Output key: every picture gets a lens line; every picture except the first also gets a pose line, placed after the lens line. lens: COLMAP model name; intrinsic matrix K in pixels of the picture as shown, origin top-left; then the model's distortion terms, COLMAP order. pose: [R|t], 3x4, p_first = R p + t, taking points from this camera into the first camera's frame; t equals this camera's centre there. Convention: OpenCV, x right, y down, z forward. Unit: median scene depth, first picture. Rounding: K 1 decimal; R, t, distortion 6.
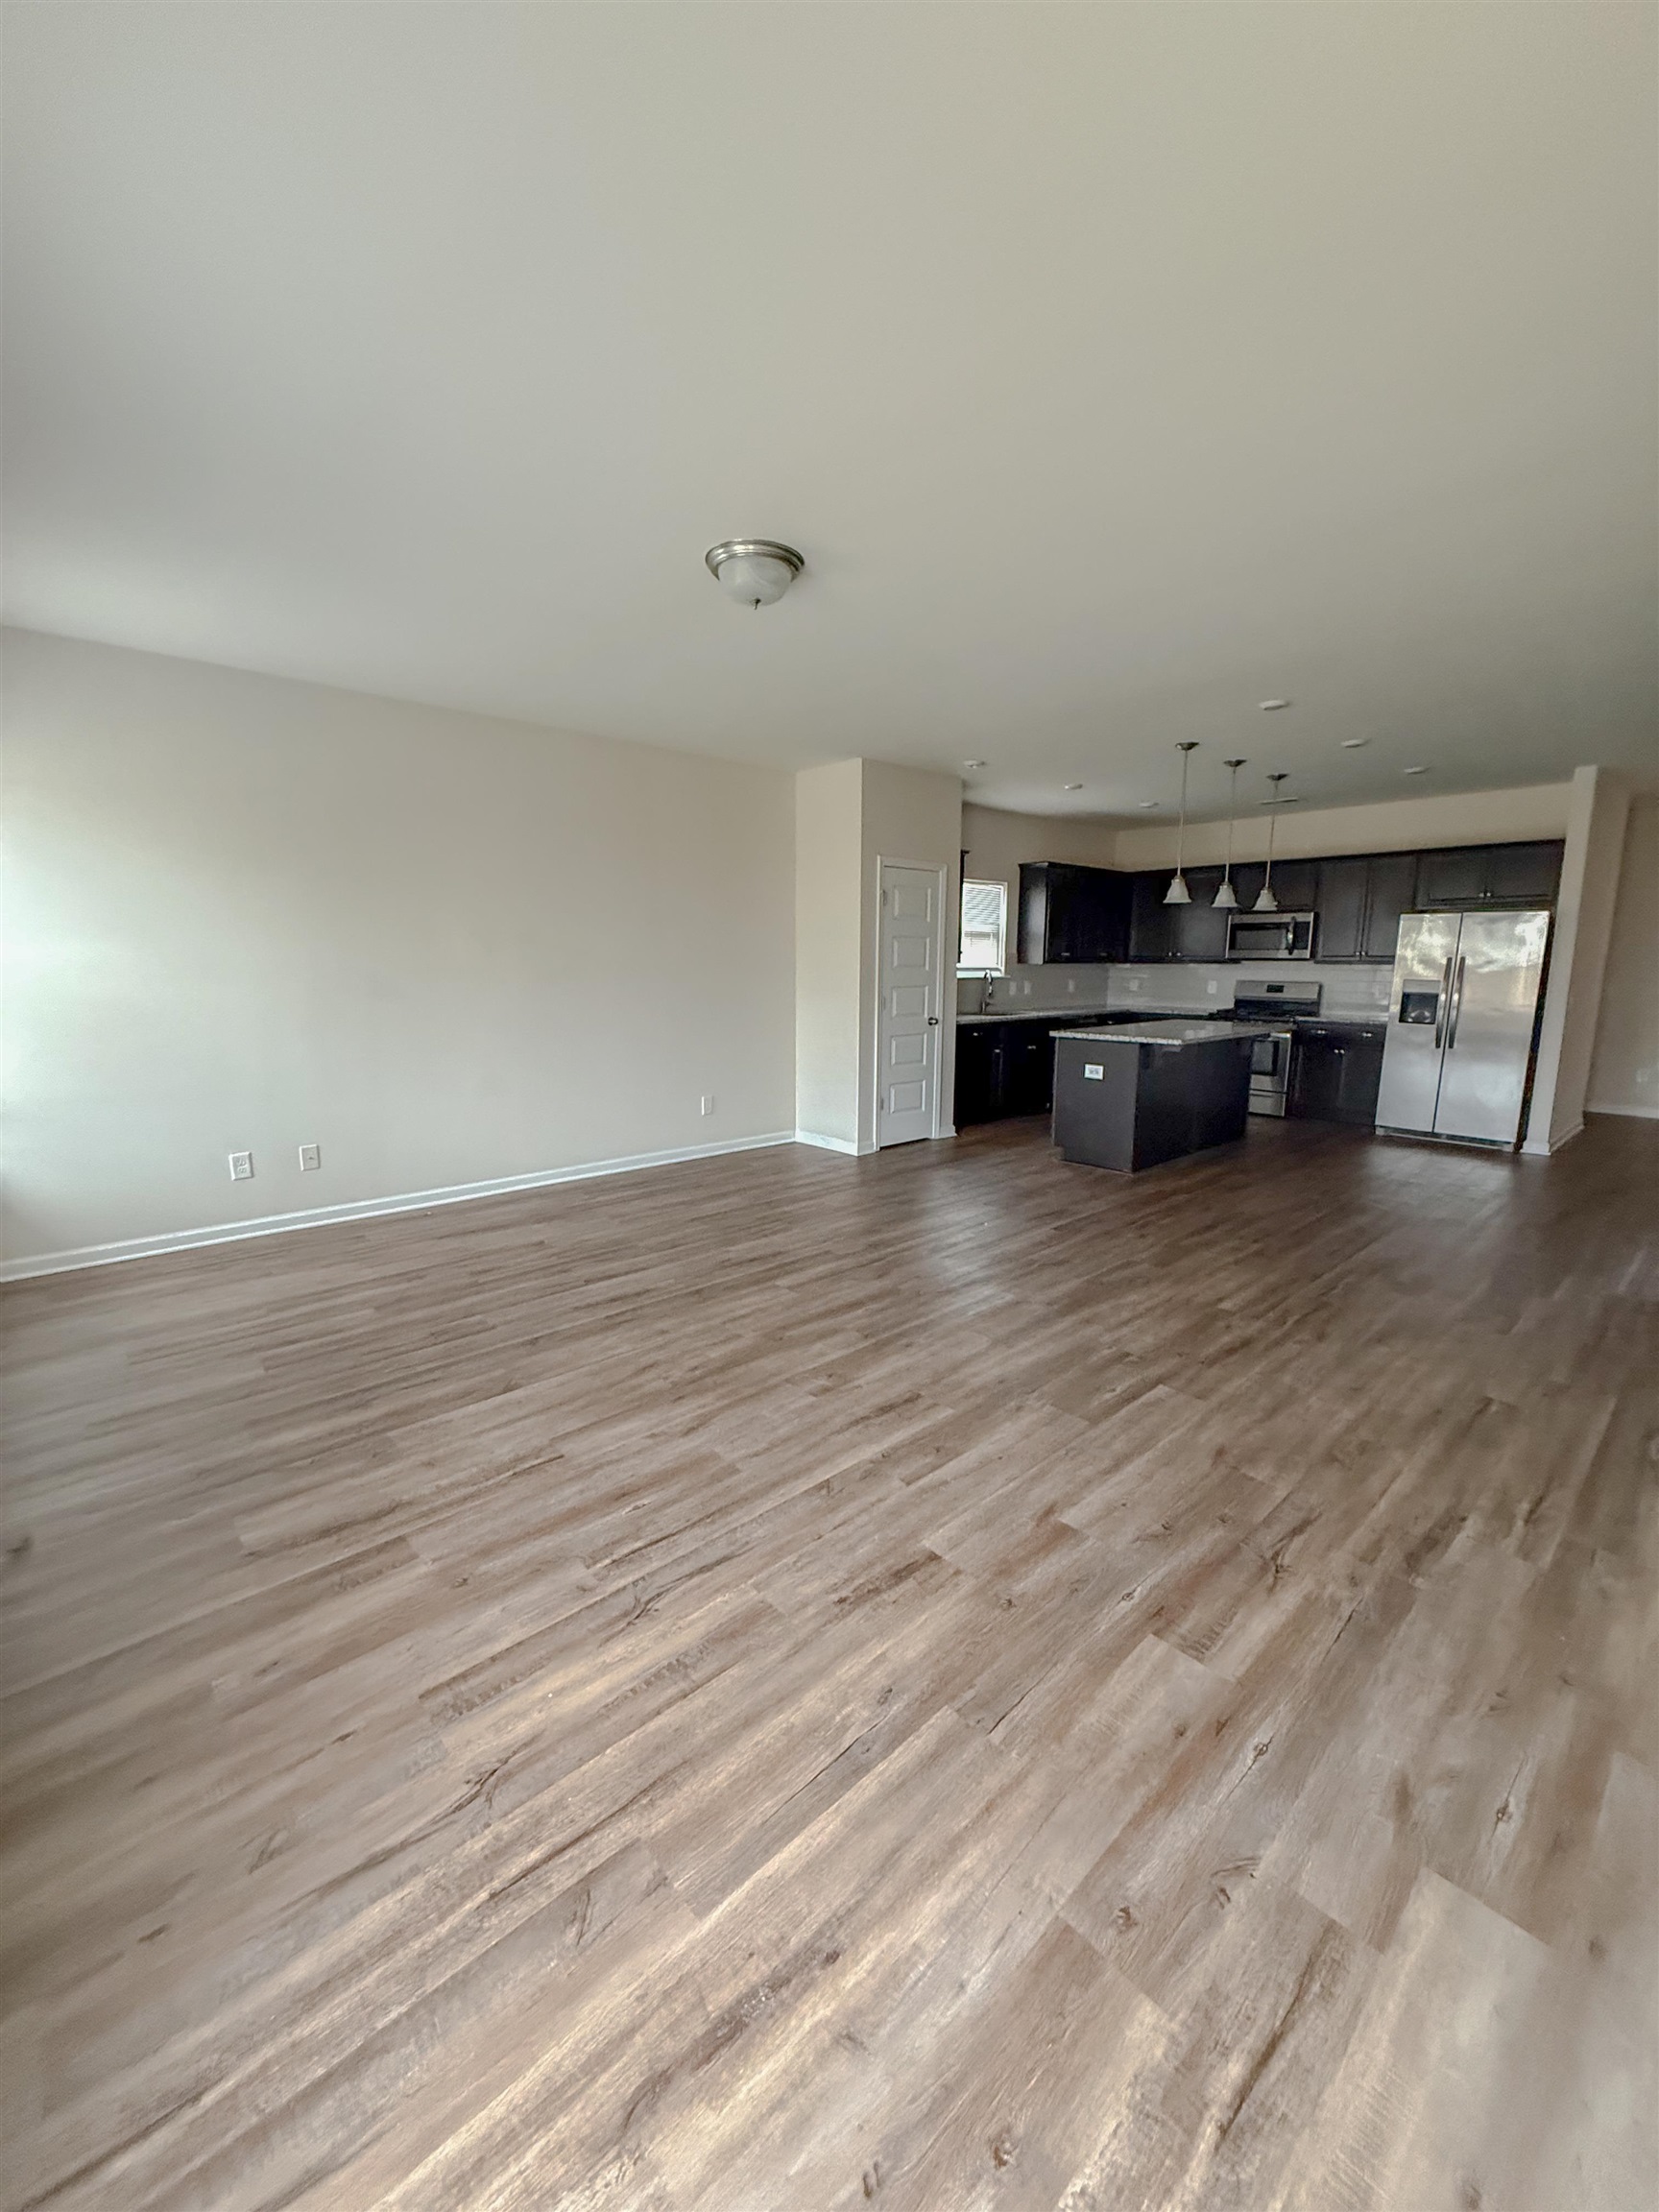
lens RADIAL K [[870.2, 0, 817.7], [0, 870.2, 1111.1], [0, 0, 1]] dist [-0.002591, -0.000396]
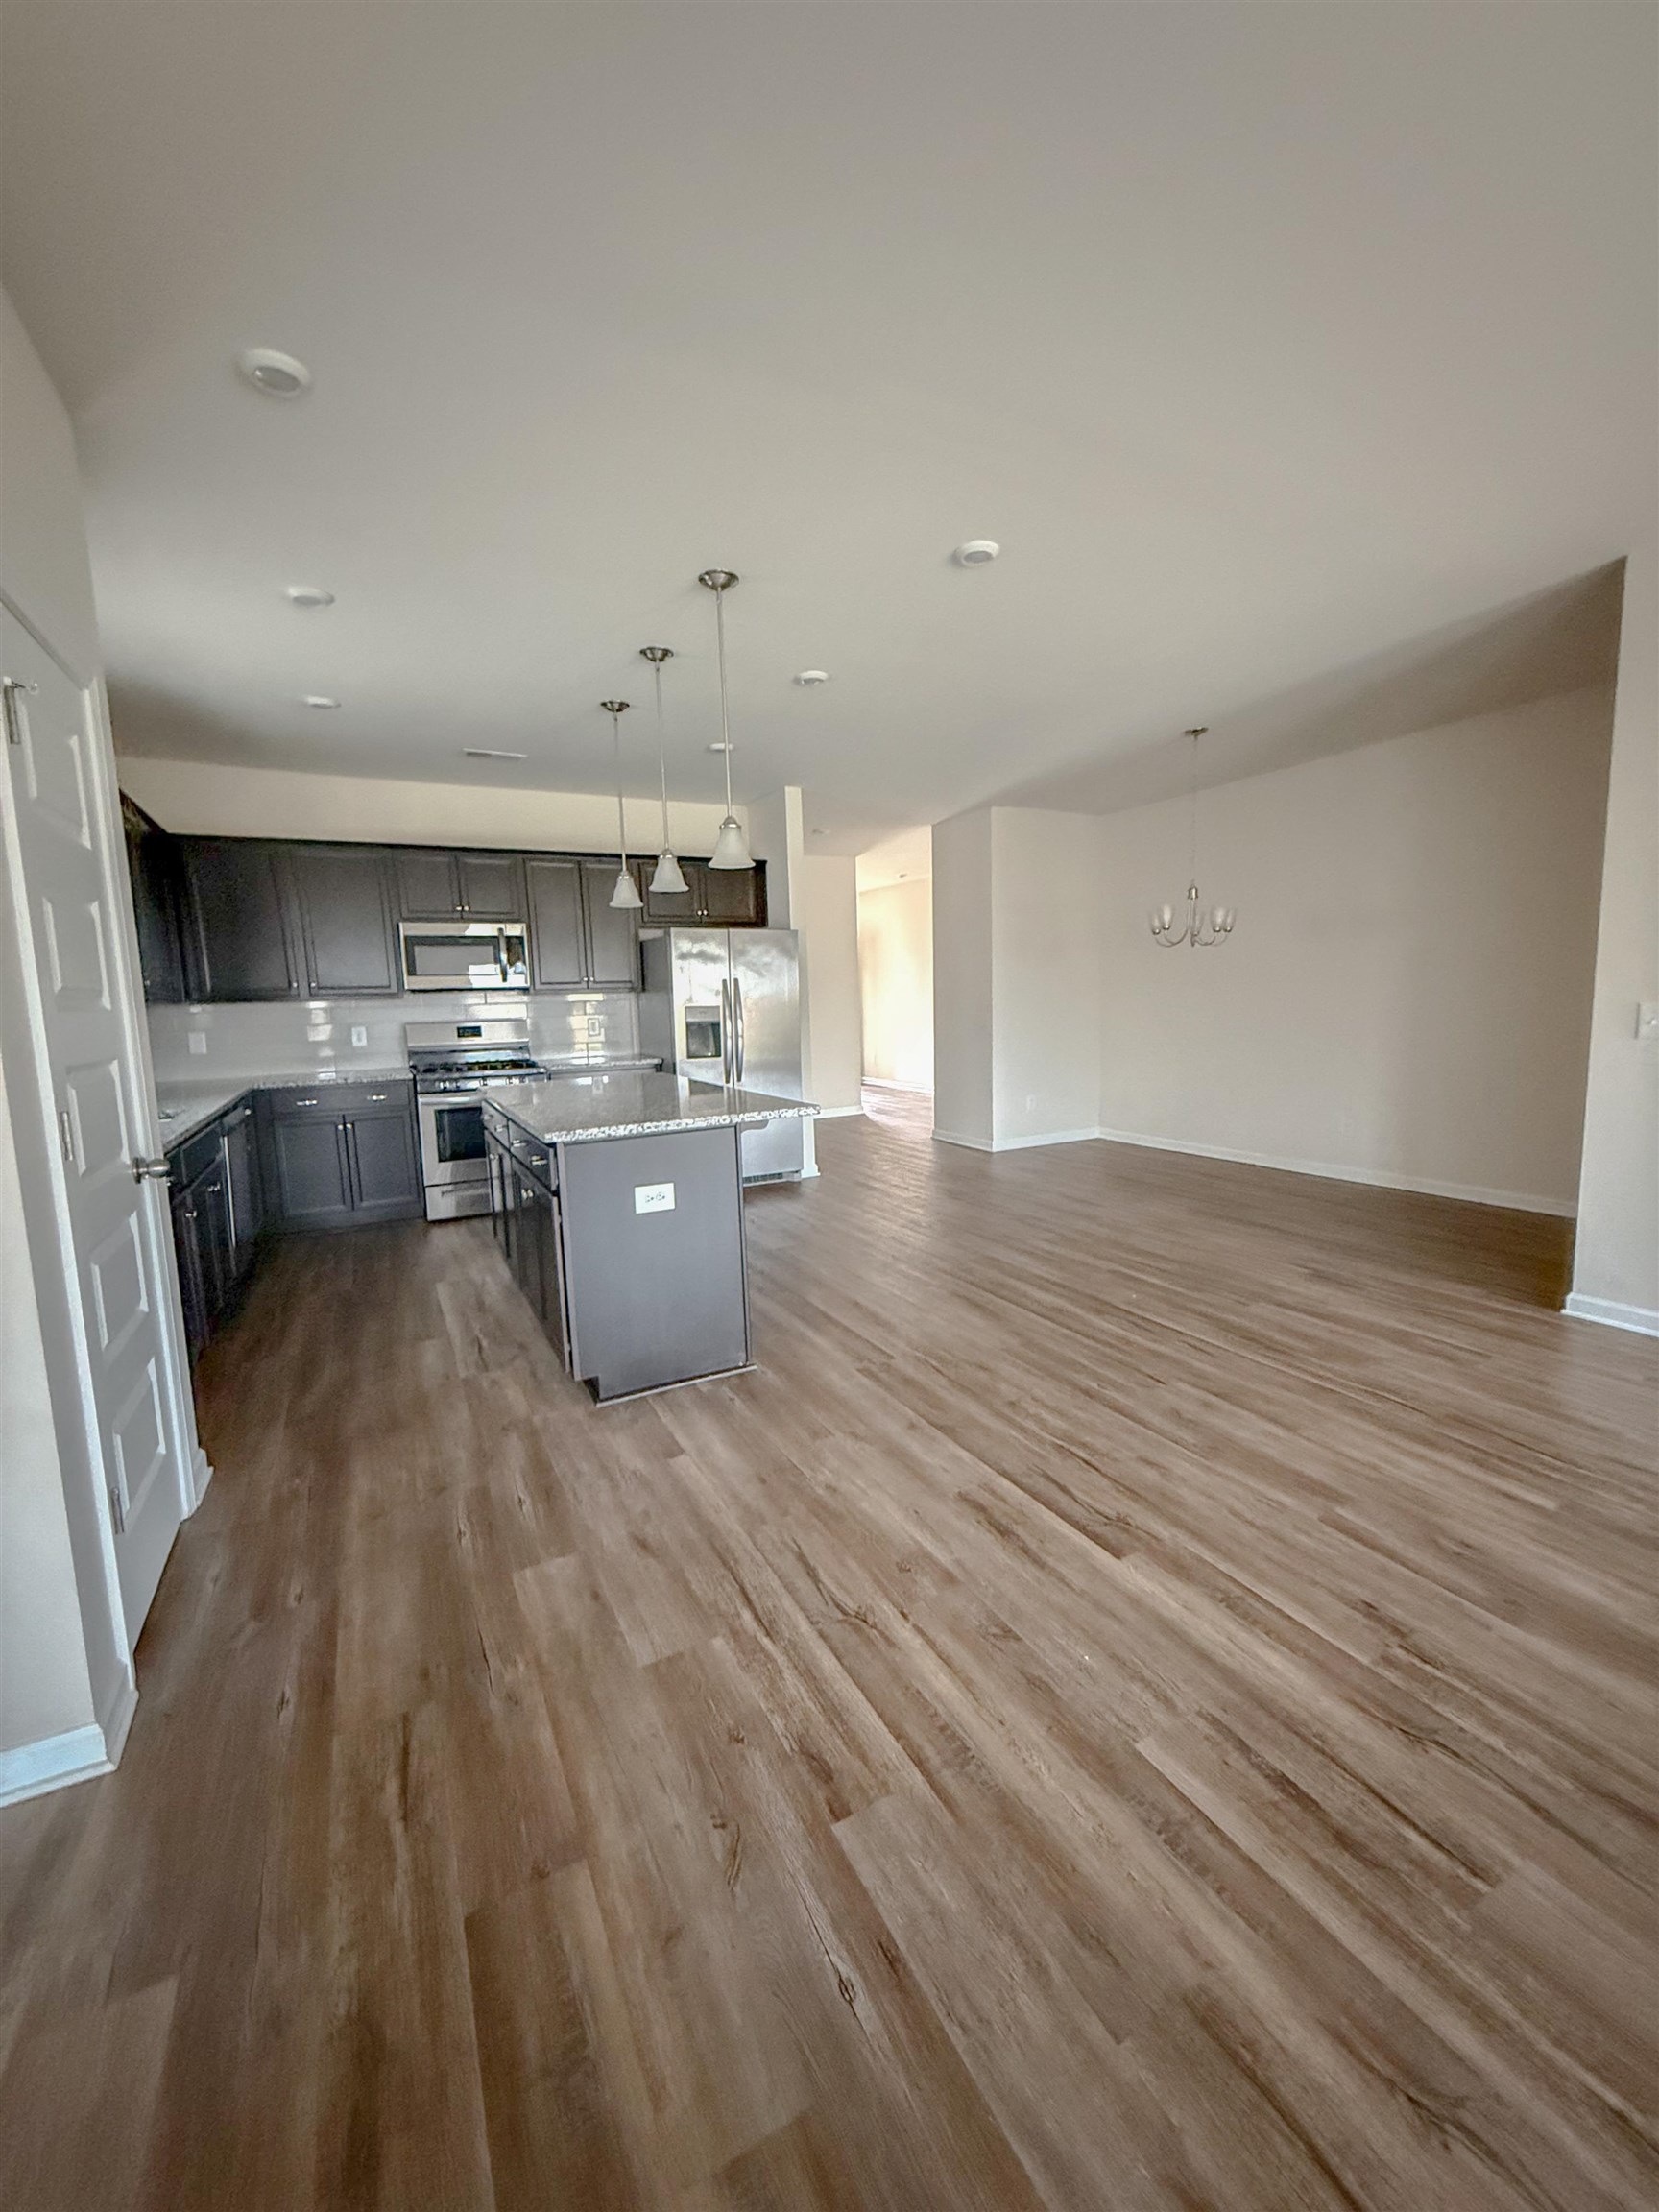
lens RADIAL K [[870.2, 0, 845.7], [0, 870.2, 1109.3], [0, 0, 1]] dist [-0.002591, -0.000396]
pose [[0.239660, -0.133579, 0.961624, -0.106857], [0.193883, 0.977123, 0.087411, -0.104047], [-0.951300, 0.165493, 0.260076, 0.685133]]
